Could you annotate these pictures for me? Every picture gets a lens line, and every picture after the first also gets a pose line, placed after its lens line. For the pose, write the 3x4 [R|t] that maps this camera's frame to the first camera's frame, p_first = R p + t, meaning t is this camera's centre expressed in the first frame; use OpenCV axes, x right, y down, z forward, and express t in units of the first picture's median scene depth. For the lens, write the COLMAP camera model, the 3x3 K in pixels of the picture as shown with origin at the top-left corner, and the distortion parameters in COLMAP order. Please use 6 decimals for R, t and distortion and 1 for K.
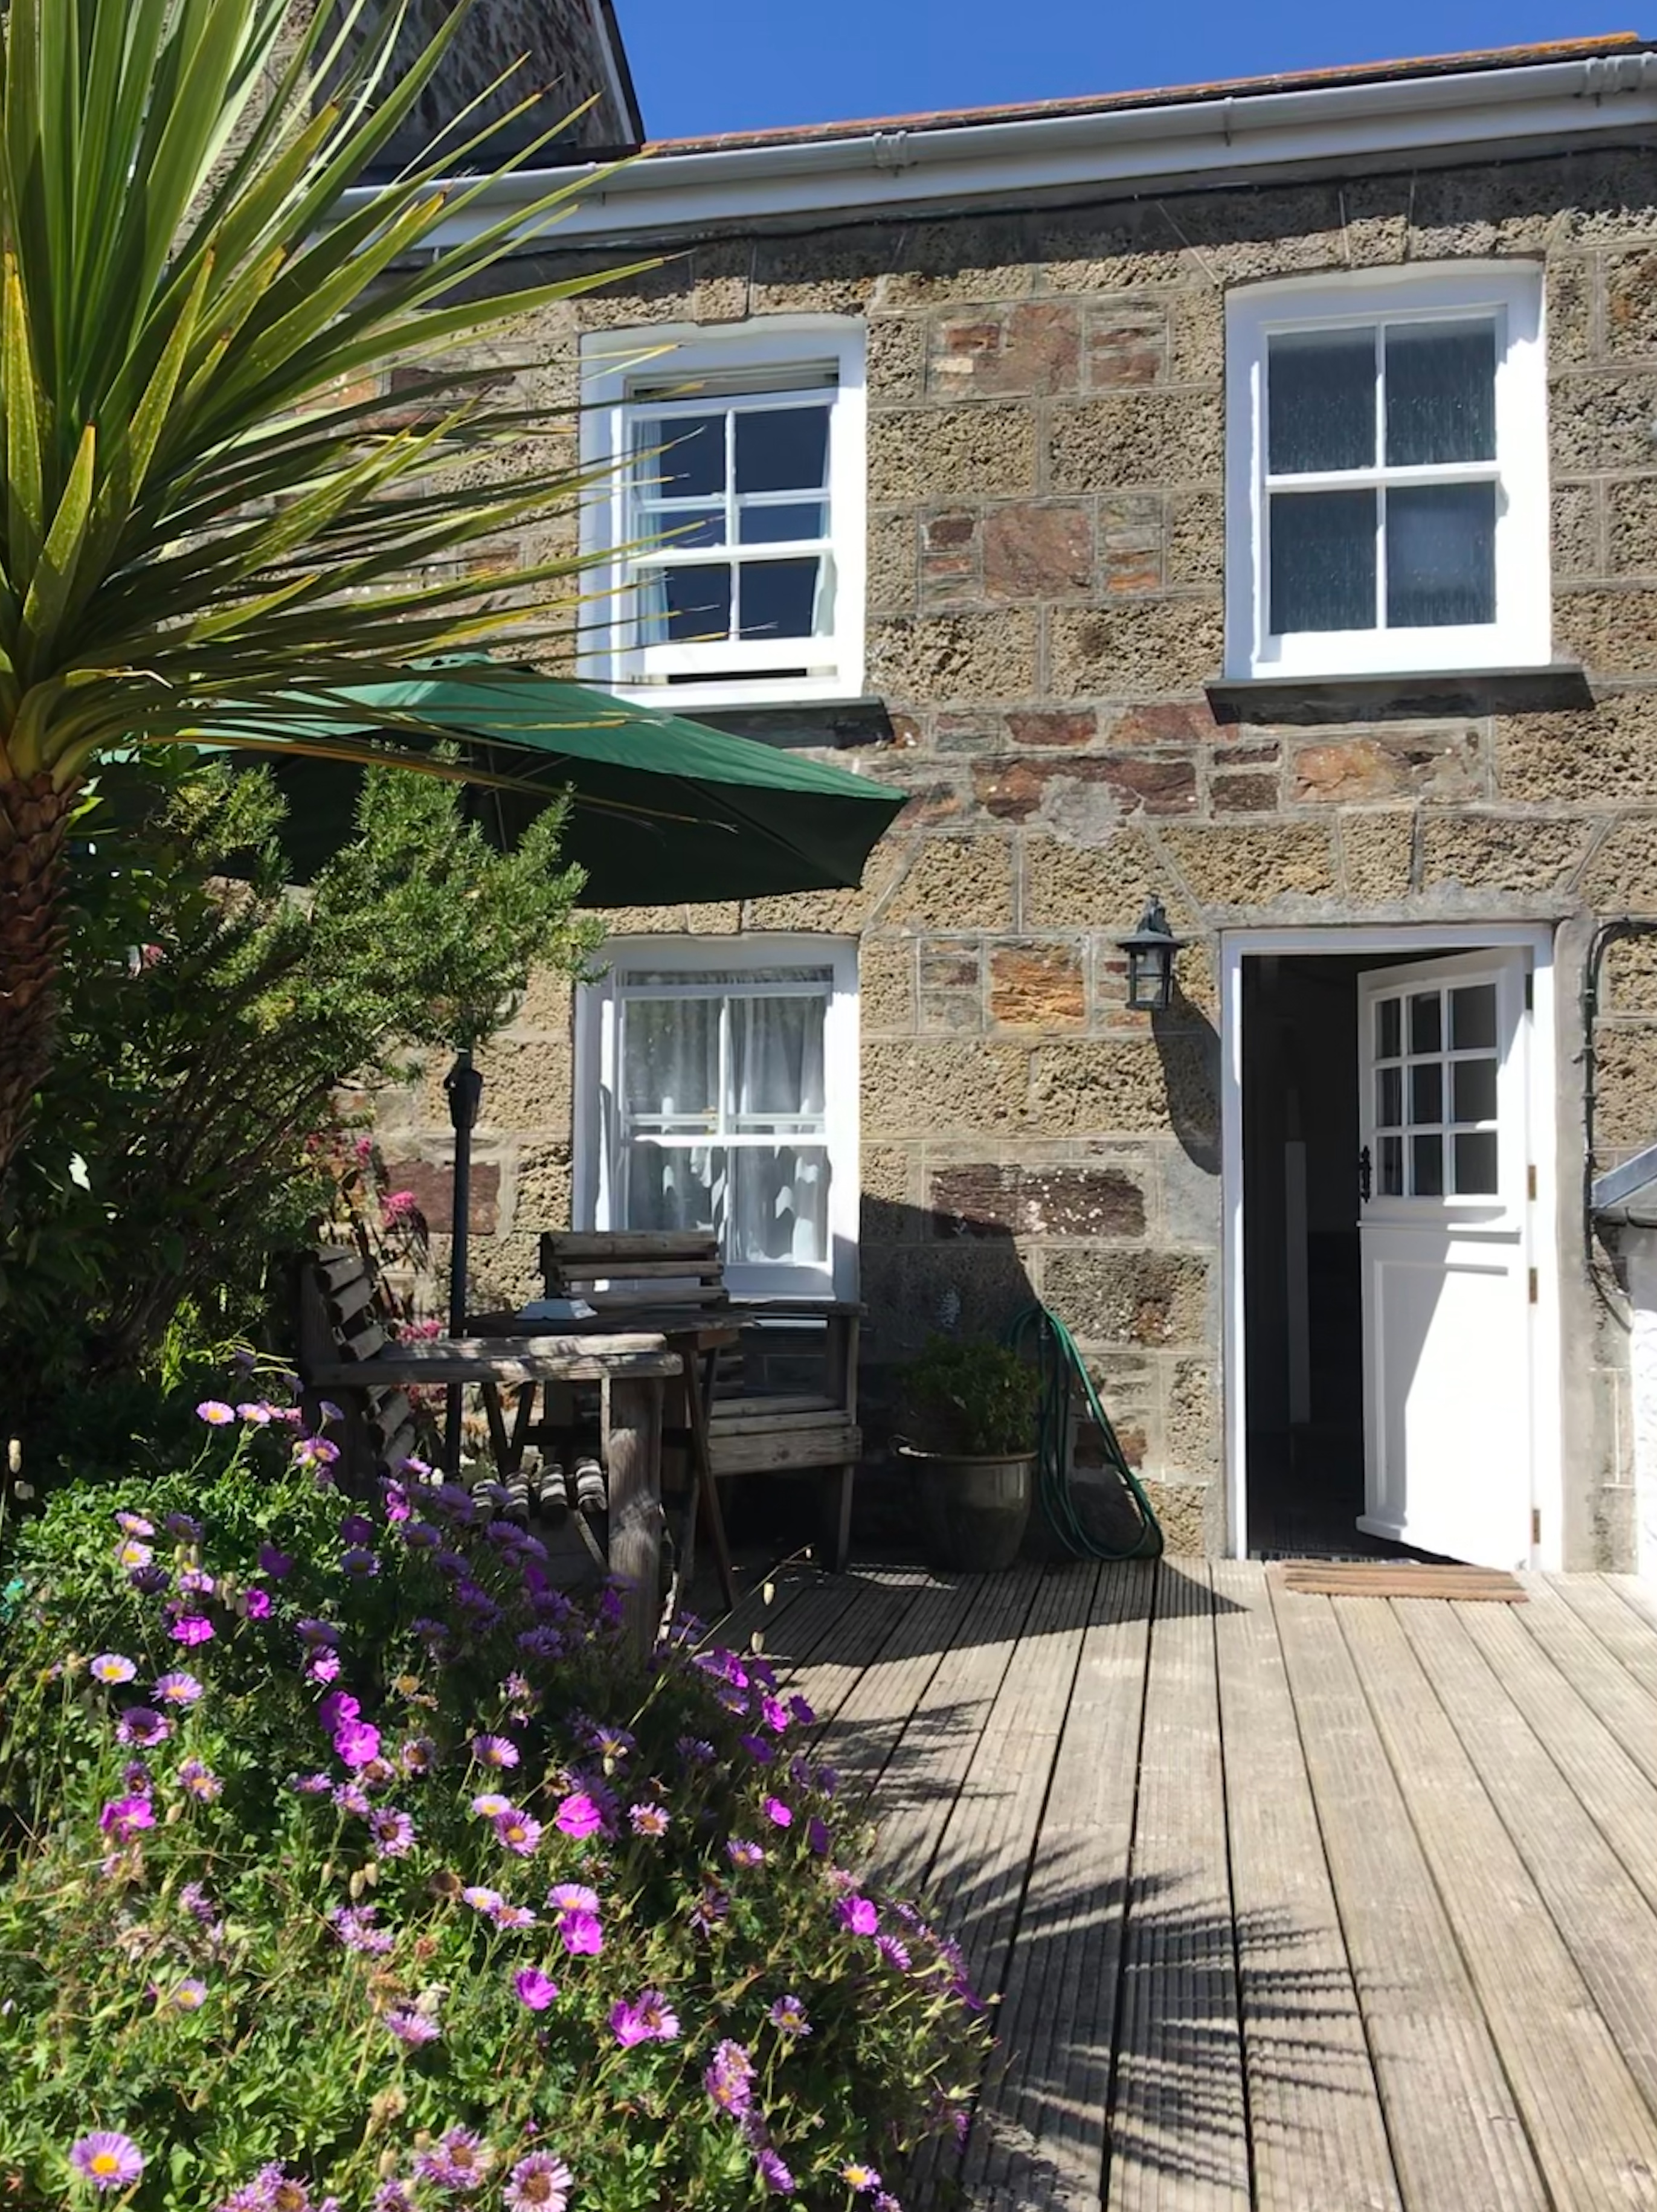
lens RADIAL K [[1981.2, 0, 836.2], [0, 1981.2, 1099.5], [0, 0, 1]] dist [0.042576, -0.104829]
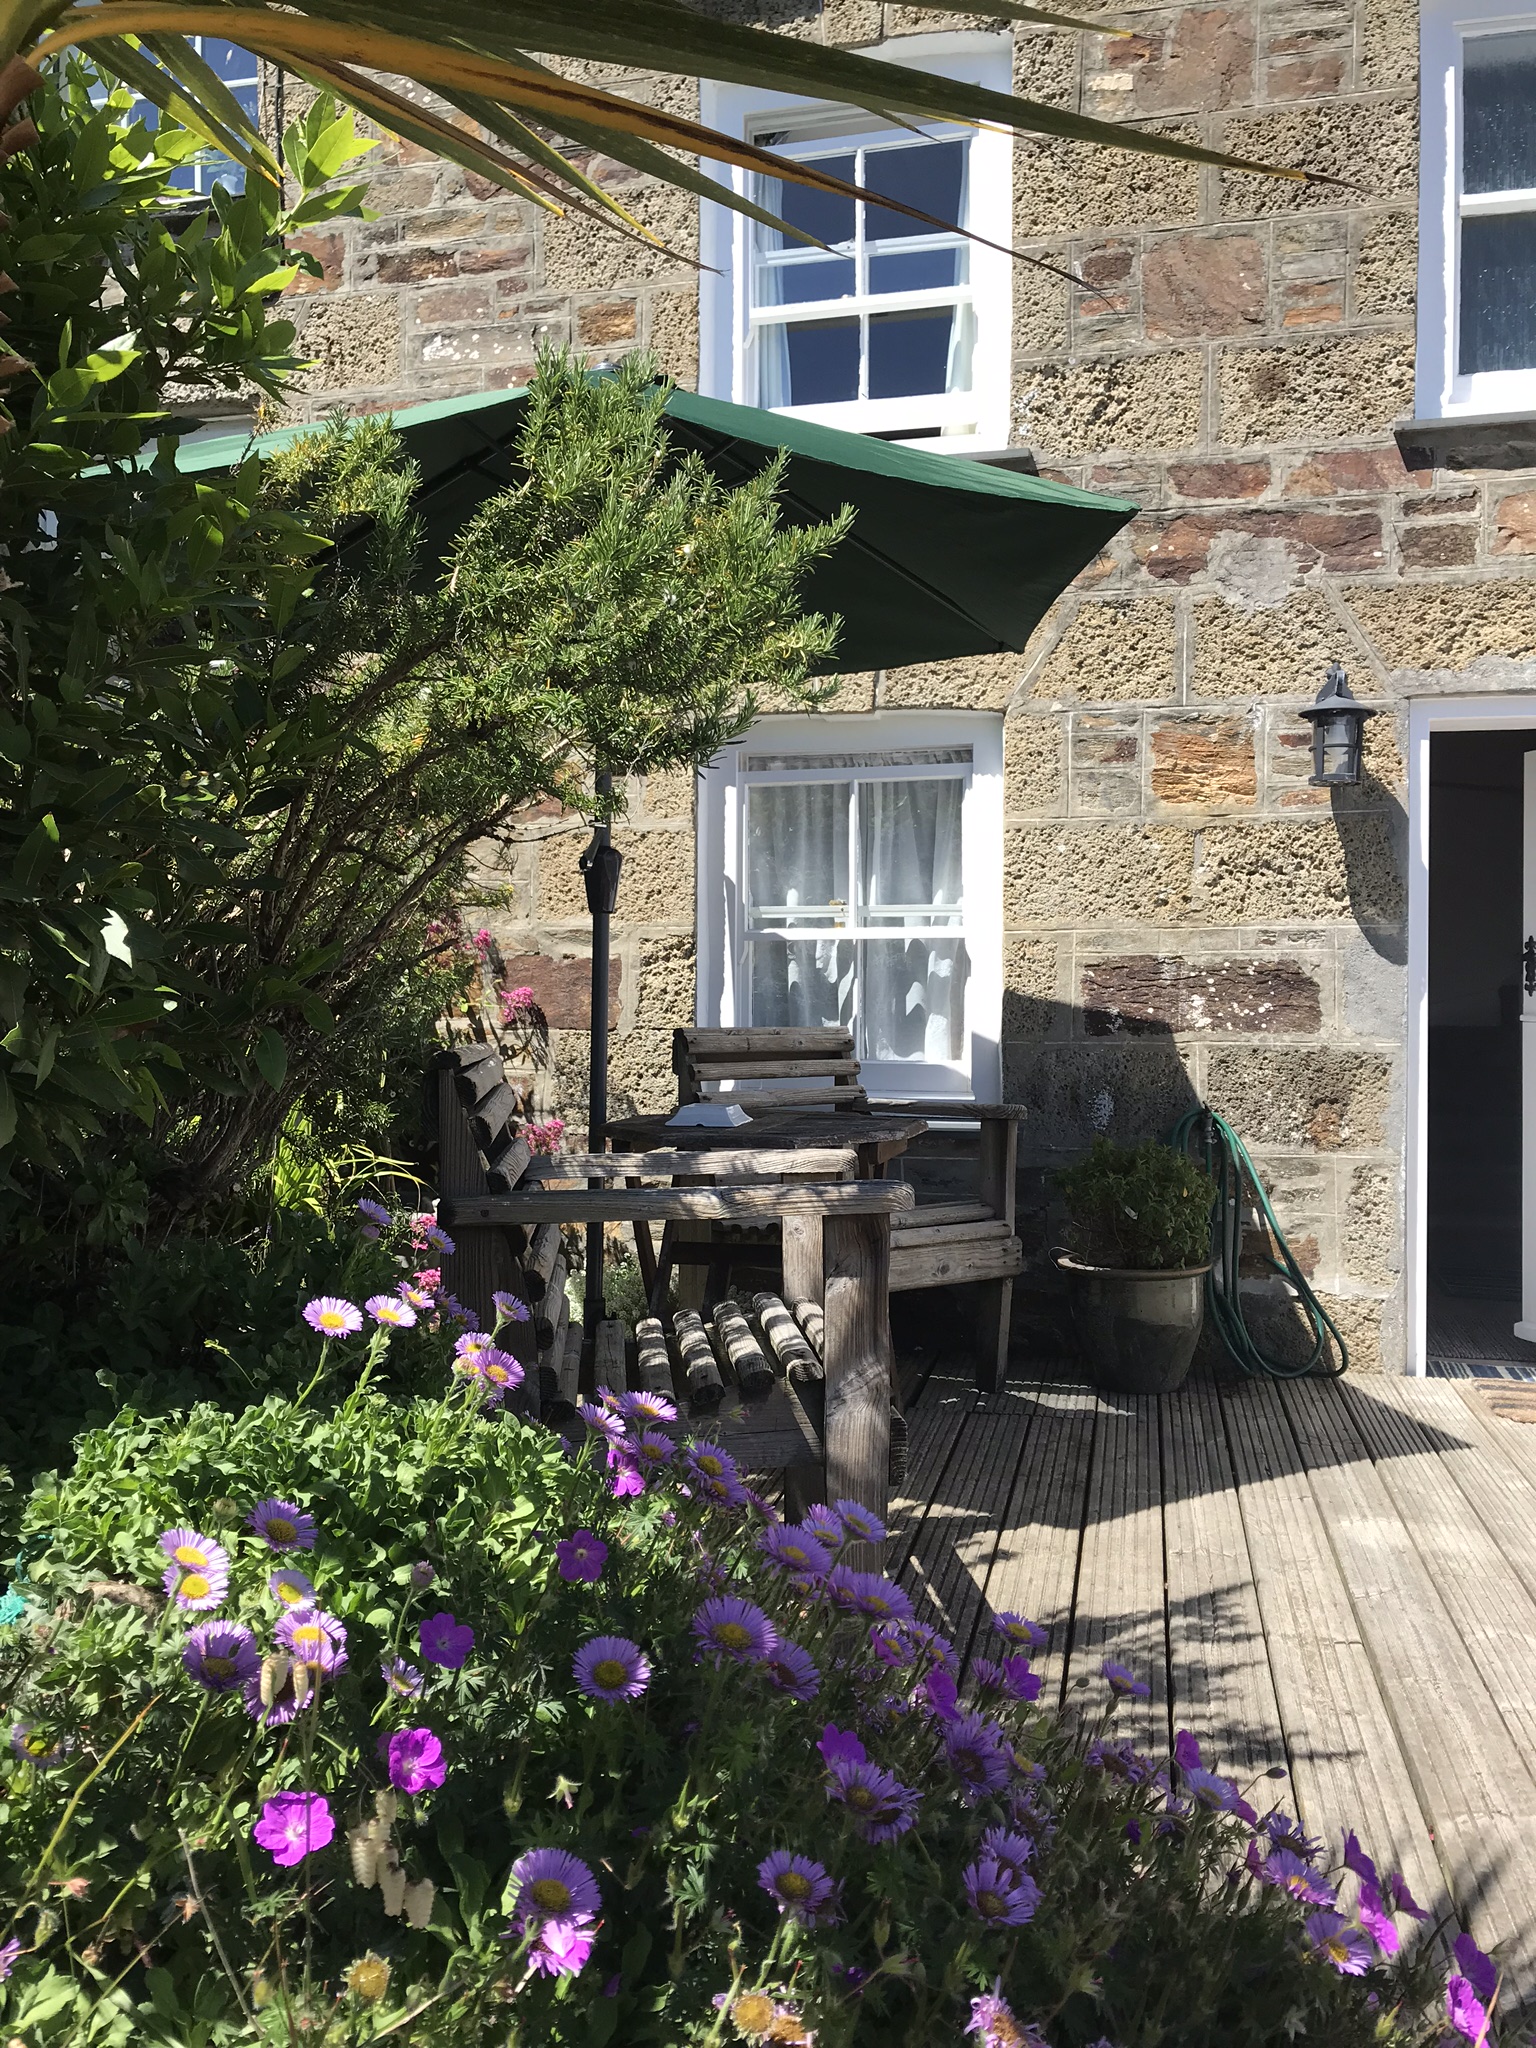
lens RADIAL K [[1683.5, 0, 792.6], [0, 1683.5, 1002.3], [0, 0, 1]] dist [0.021918, -0.021611]
pose [[0.999396, -0.001533, -0.034703, -0.063627], [0.003339, 0.998640, 0.052032, 0.013157], [0.034576, -0.052117, 0.998042, 0.205315]]
